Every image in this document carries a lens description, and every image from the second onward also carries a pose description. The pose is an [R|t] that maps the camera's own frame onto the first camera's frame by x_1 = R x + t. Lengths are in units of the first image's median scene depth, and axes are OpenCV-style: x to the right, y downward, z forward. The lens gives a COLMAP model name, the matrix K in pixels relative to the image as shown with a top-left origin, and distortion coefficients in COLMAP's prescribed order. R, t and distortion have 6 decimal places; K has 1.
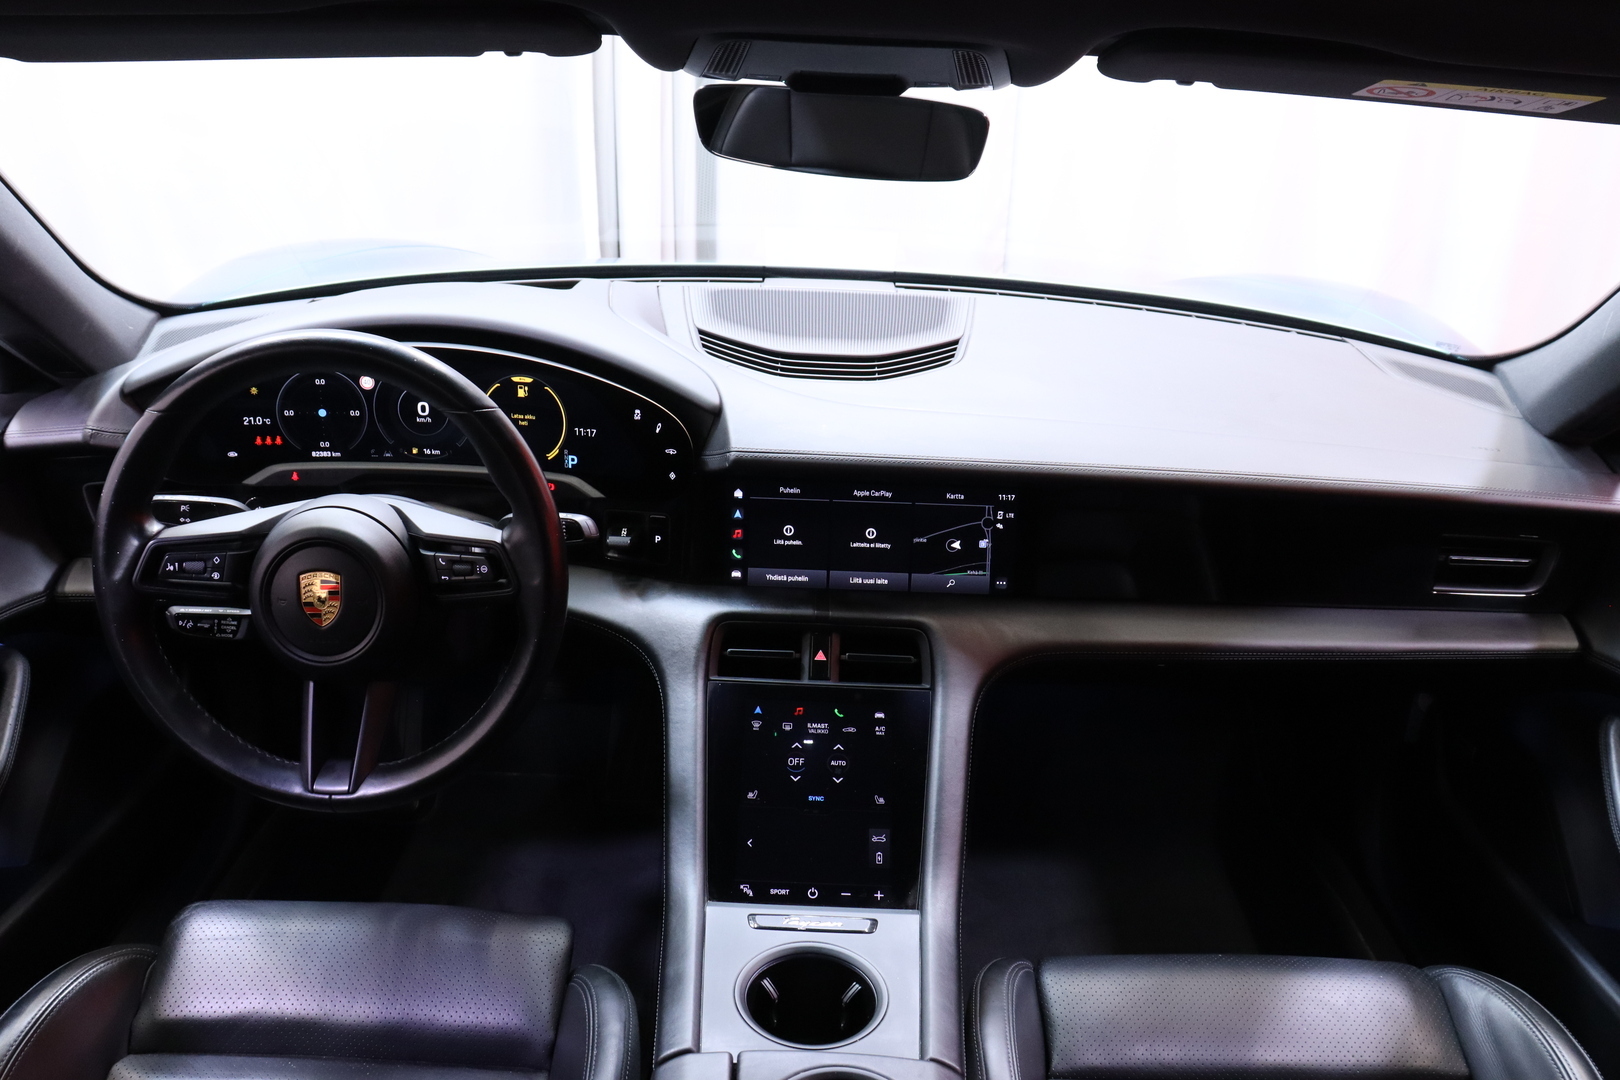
lens RADIAL K [[1304.3, 0, 808.3], [0, 1304.3, 529.3], [0, 0, 1]] dist [-0.177501, 0.117466]
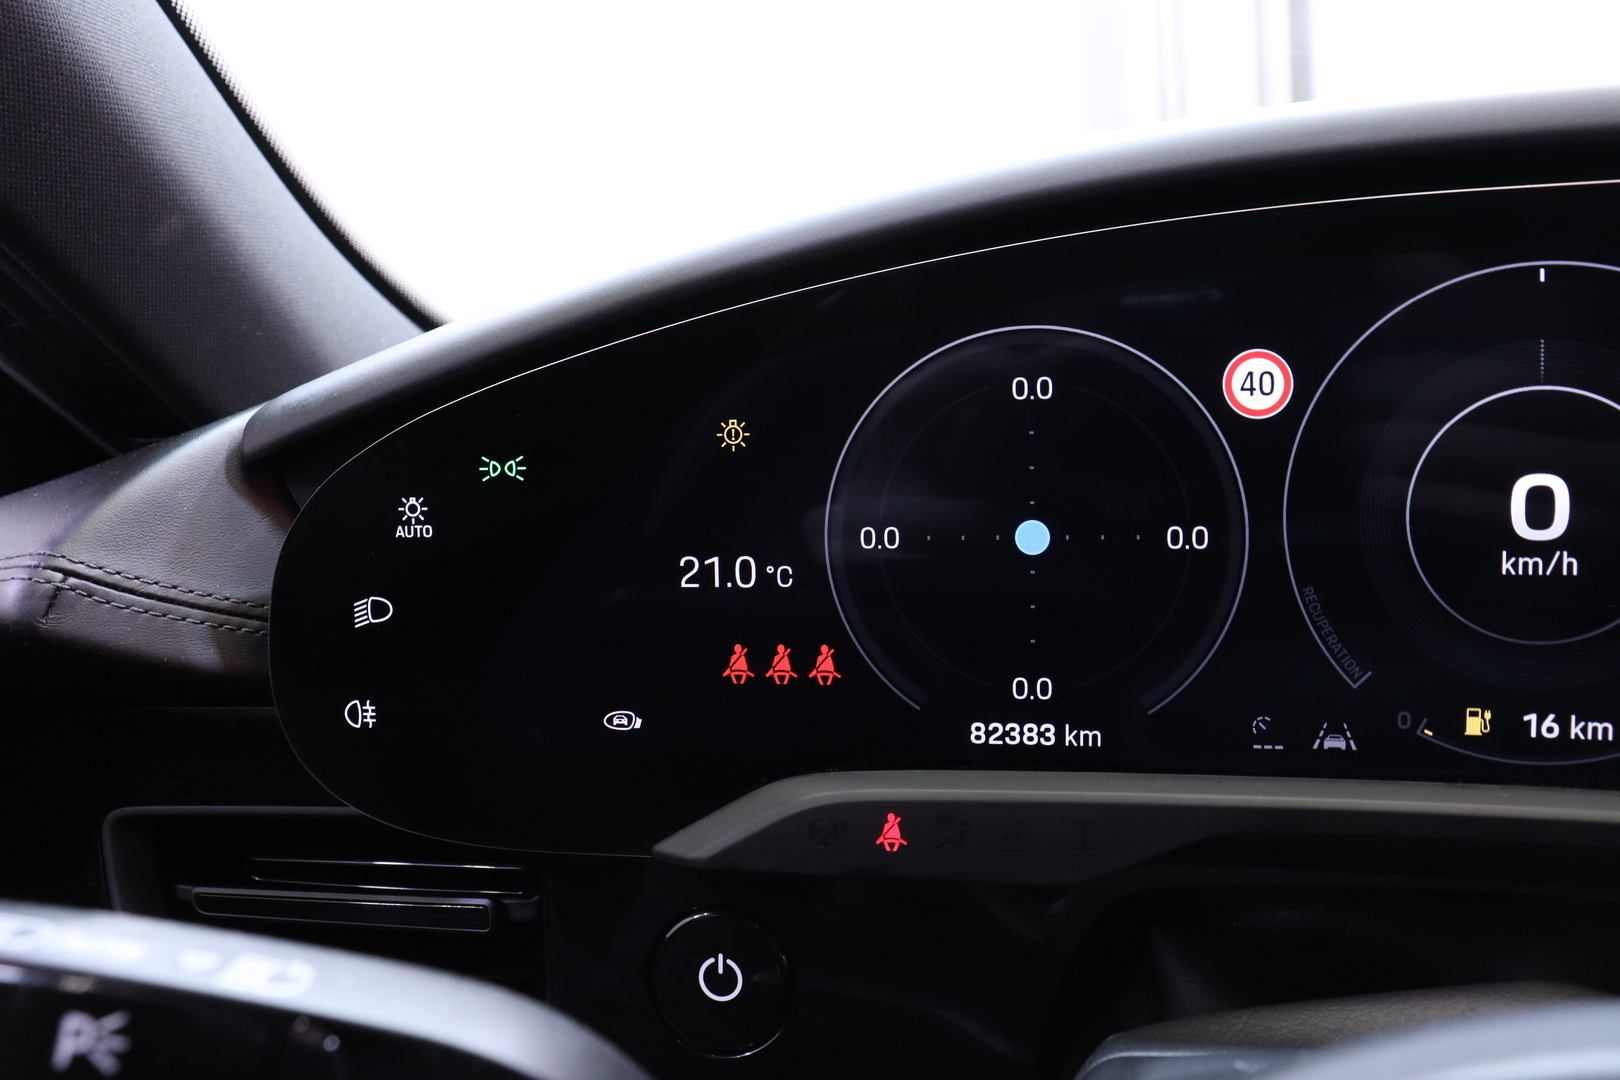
lens RADIAL K [[1304.3, 0, 807.4], [0, 1304.3, 512.8], [0, 0, 1]] dist [-0.177501, 0.117466]
pose [[0.938286, -0.040656, -0.343462, -0.343600], [-0.061153, 0.957918, -0.280452, -0.031761], [0.340410, 0.284148, 0.896315, 0.792356]]
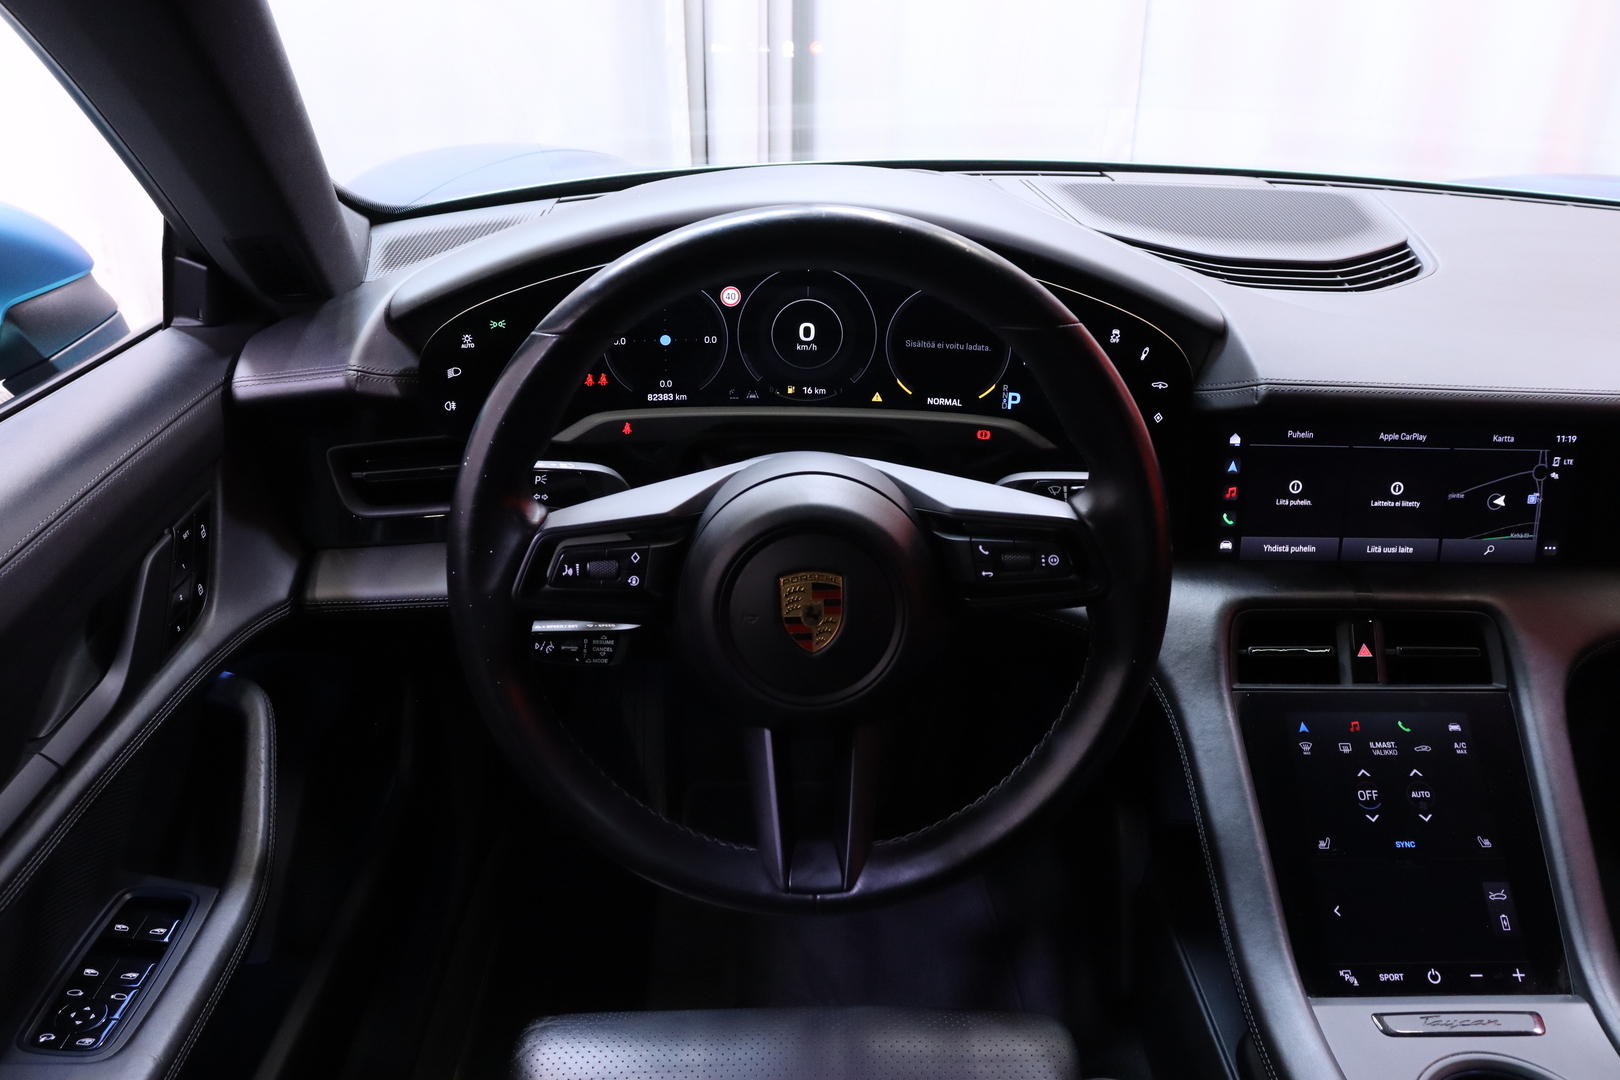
lens RADIAL K [[1304.3, 0, 798.1], [0, 1304.3, 539.7], [0, 0, 1]] dist [-0.177501, 0.117466]
pose [[0.999677, -0.025395, -0.000733, -0.310005], [0.025397, 0.998191, 0.054500, -0.016374], [-0.000652, -0.054502, 0.998513, 0.256046]]
